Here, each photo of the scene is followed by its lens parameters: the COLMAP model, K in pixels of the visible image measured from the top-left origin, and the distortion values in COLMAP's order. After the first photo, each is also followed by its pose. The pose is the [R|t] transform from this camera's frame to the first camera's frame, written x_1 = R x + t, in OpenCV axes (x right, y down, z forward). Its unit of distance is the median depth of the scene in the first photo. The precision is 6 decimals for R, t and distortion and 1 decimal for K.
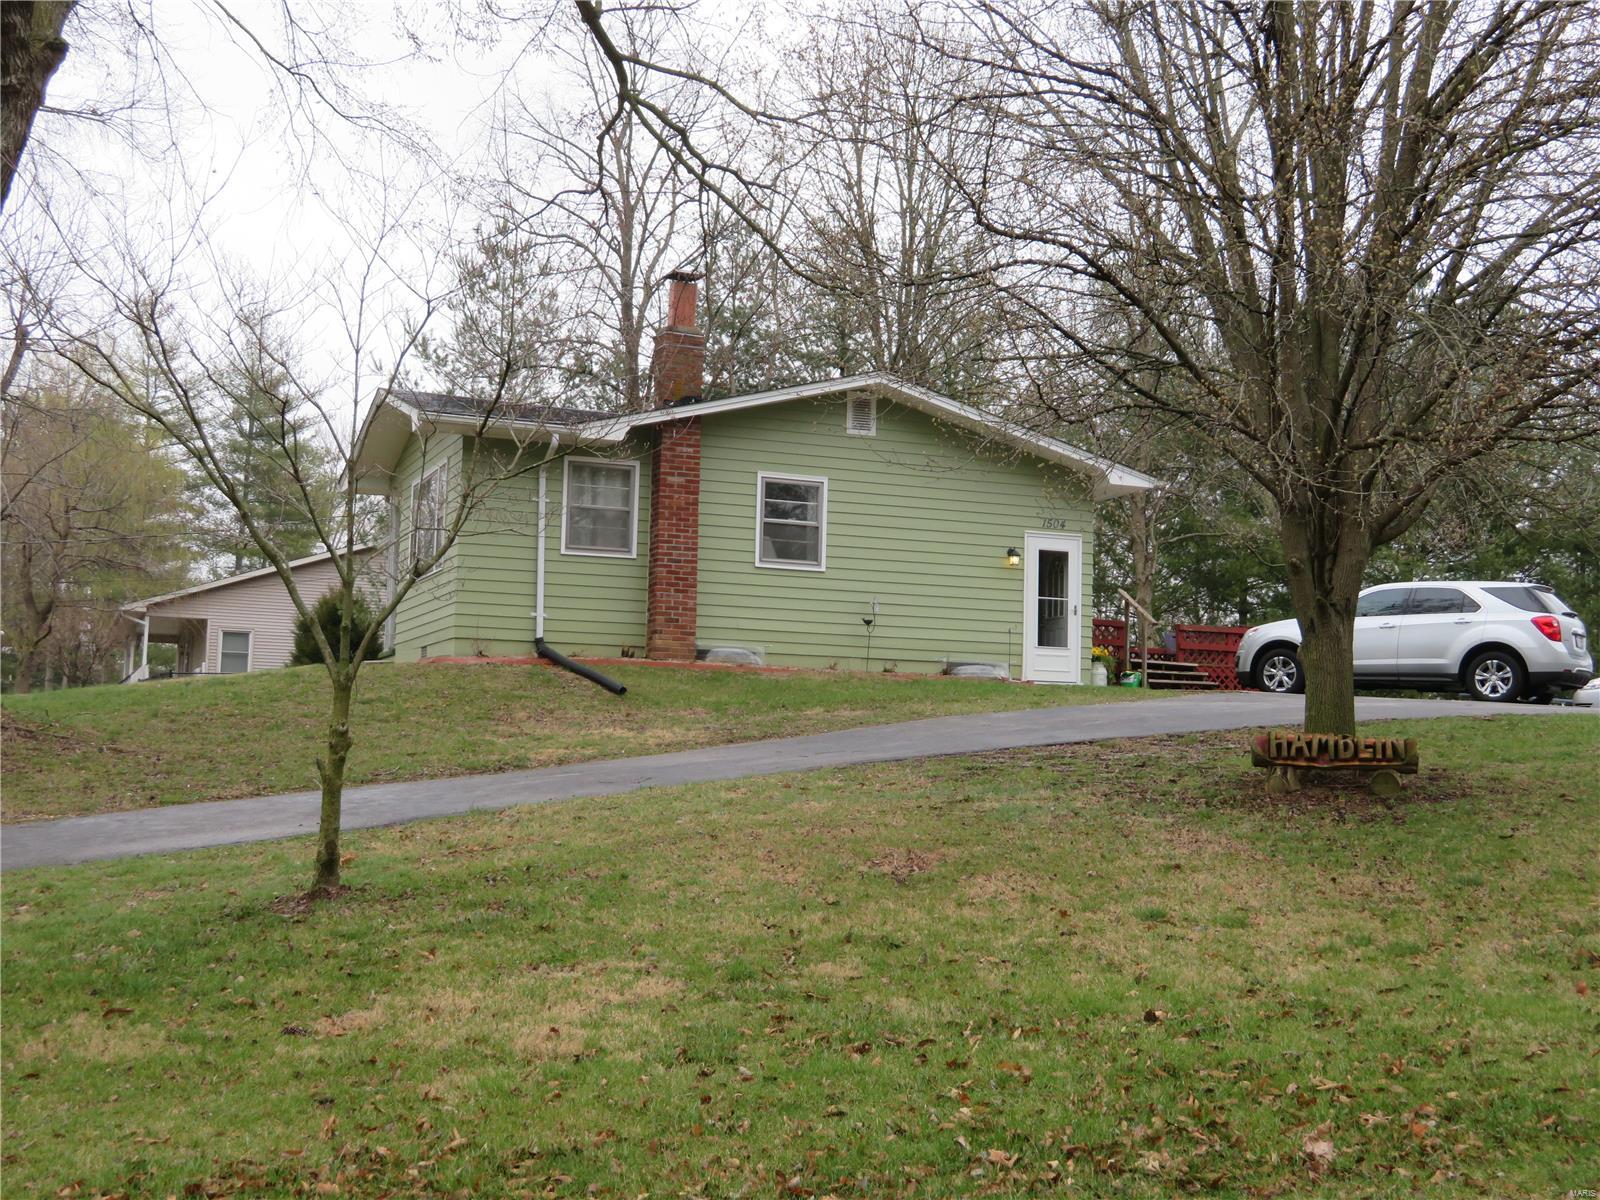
lens RADIAL K [[1962.4, 0, 800.0], [0, 1962.4, 600.0], [0, 0, 1]] dist [-0.001825, 0.012136]
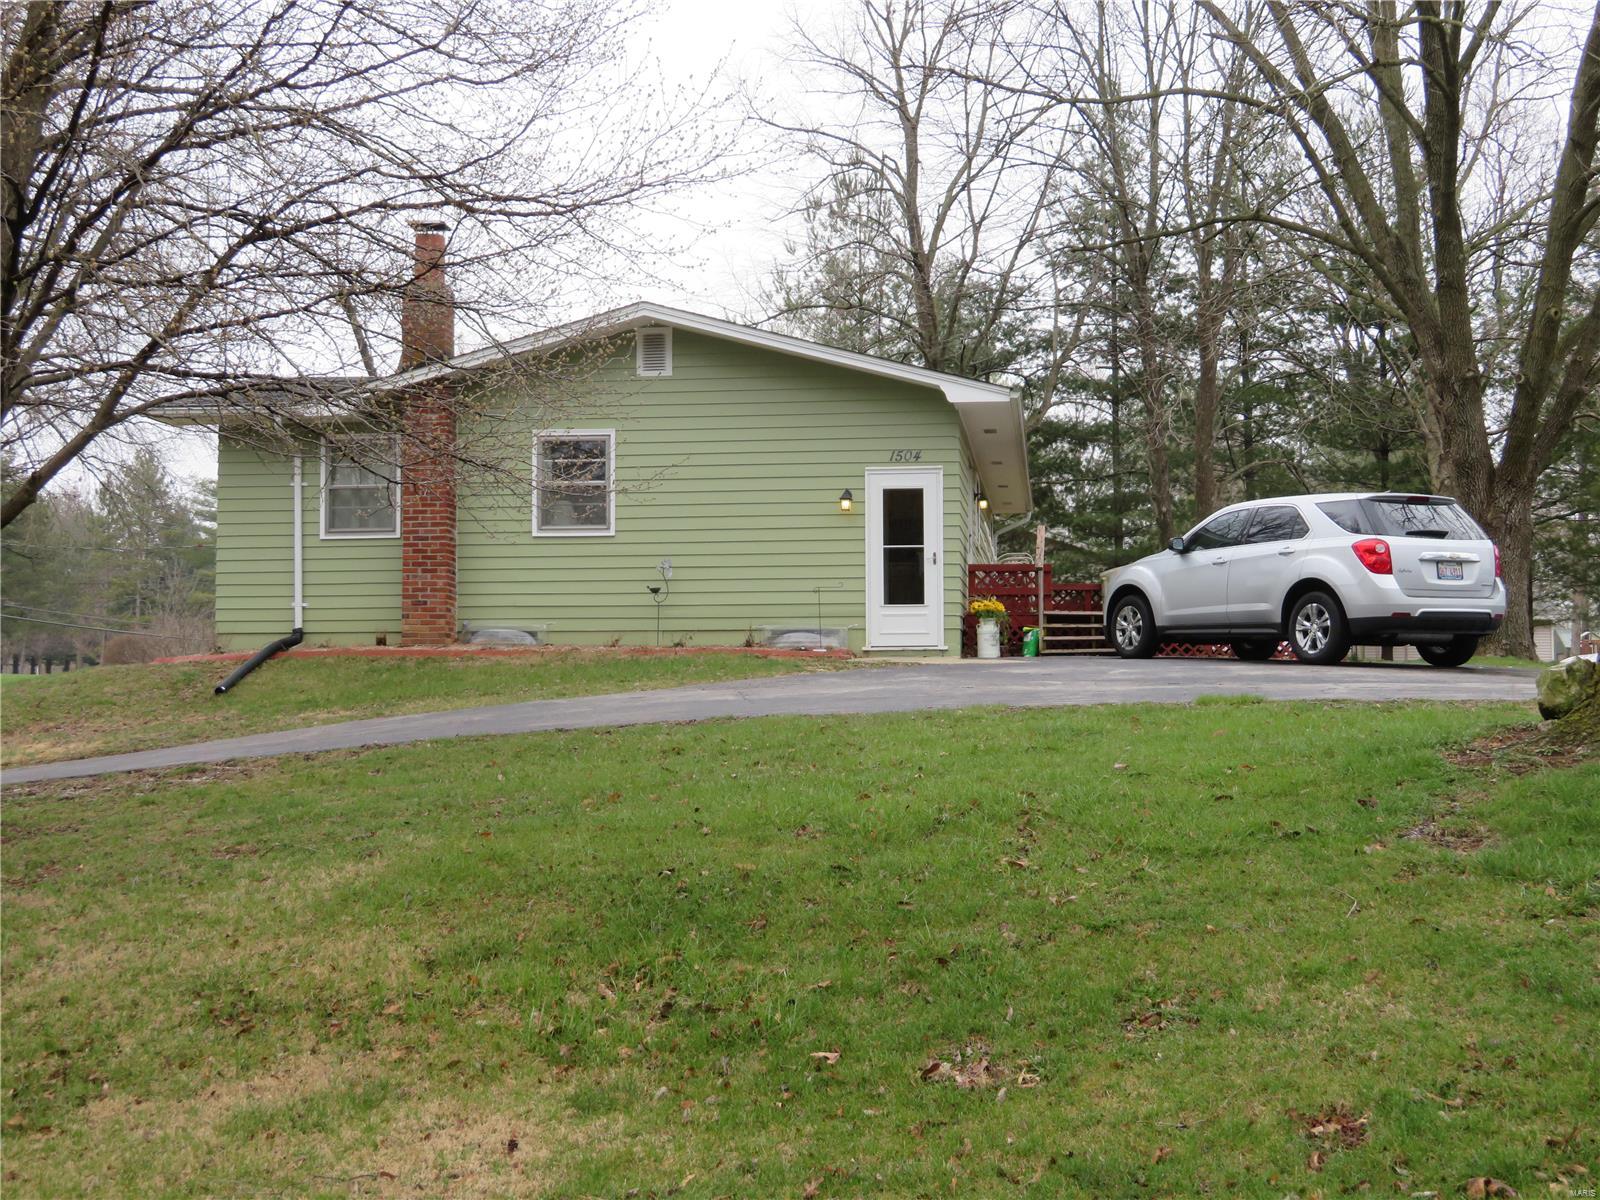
lens RADIAL K [[1962.4, 0, 800.0], [0, 1962.4, 600.0], [0, 0, 1]] dist [-0.001825, 0.012136]
pose [[0.876622, -0.048464, -0.478734, 0.510433], [0.068197, 0.997385, 0.023909, -0.000898], [0.476323, -0.053608, 0.877635, 0.259023]]
